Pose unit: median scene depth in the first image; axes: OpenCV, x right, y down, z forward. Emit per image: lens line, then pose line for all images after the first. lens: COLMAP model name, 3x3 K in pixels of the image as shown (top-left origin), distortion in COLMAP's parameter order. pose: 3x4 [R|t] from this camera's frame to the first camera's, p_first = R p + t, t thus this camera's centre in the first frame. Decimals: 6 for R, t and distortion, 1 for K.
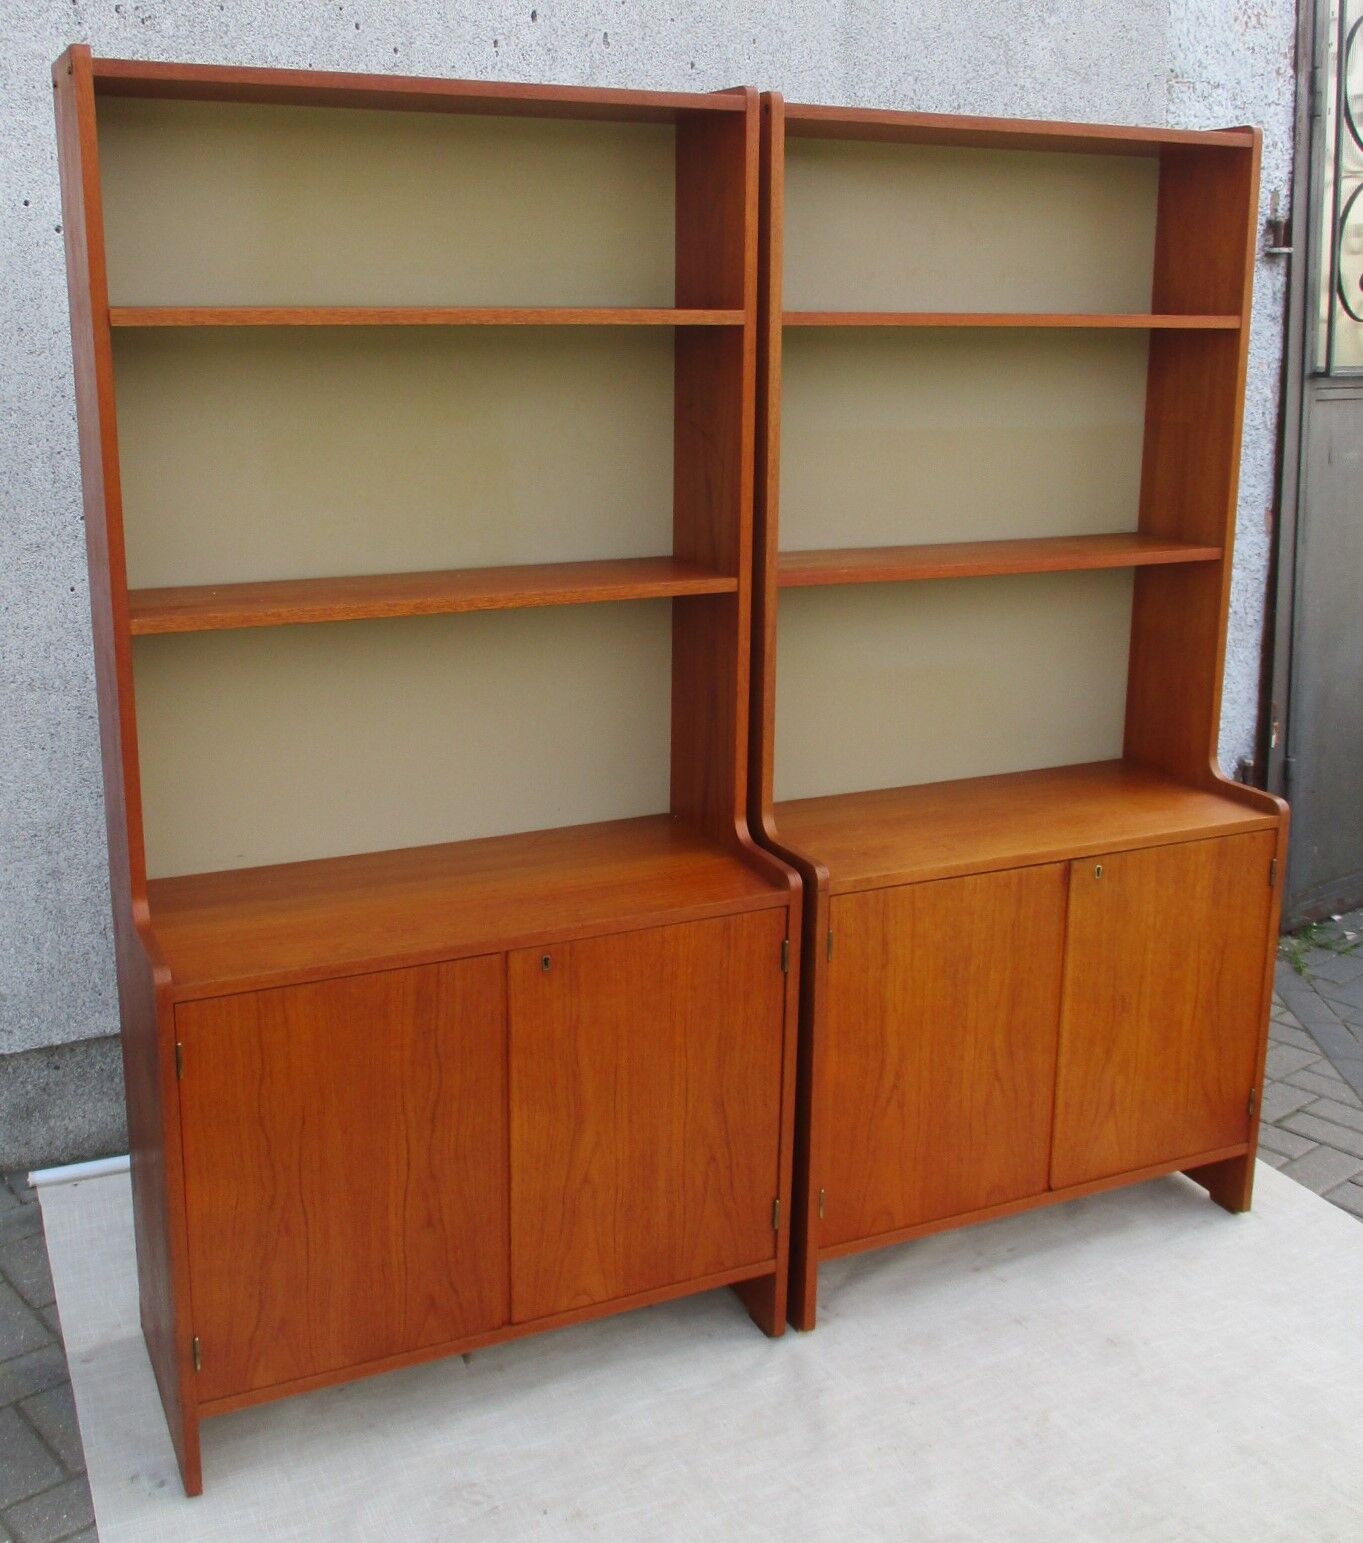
lens RADIAL K [[1621.7, 0, 702.5], [0, 1621.7, 714.8], [0, 0, 1]] dist [-0.047756, 0.000000]
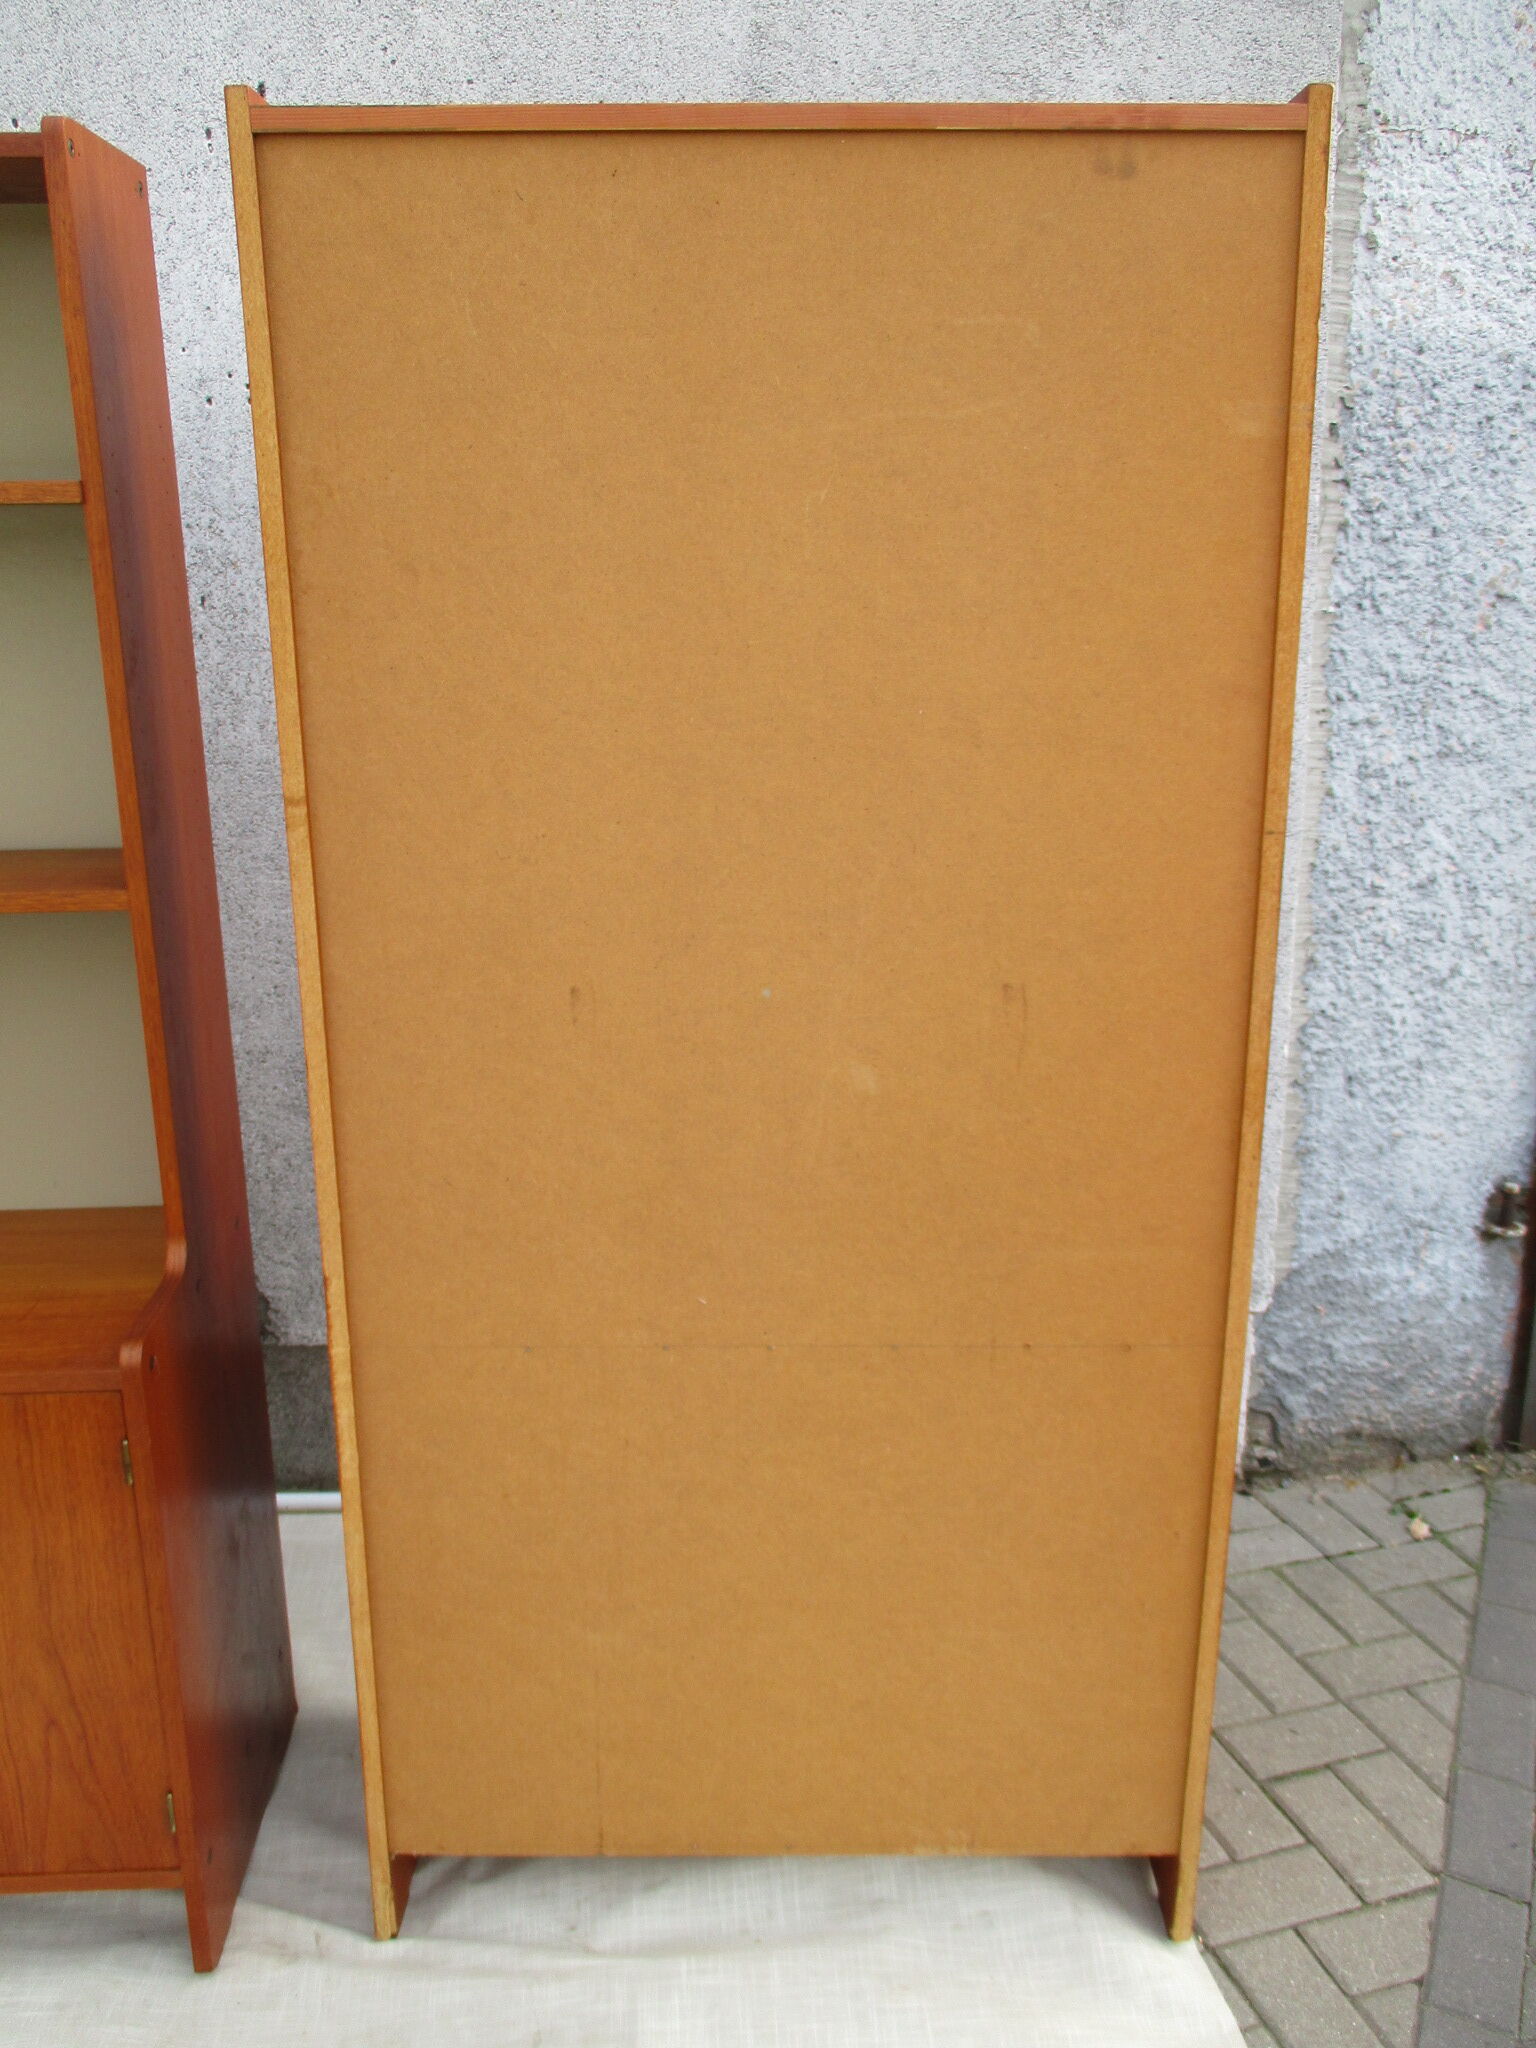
lens RADIAL K [[1641.5, 0, 781.3], [0, 1641.5, 1041.8], [0, 0, 1]] dist [-0.019213, -0.010442]
pose [[0.932173, 0.099323, -0.348121, 0.505326], [-0.081953, 0.994559, 0.064312, -0.086537], [0.352615, -0.031421, 0.935241, 0.456577]]
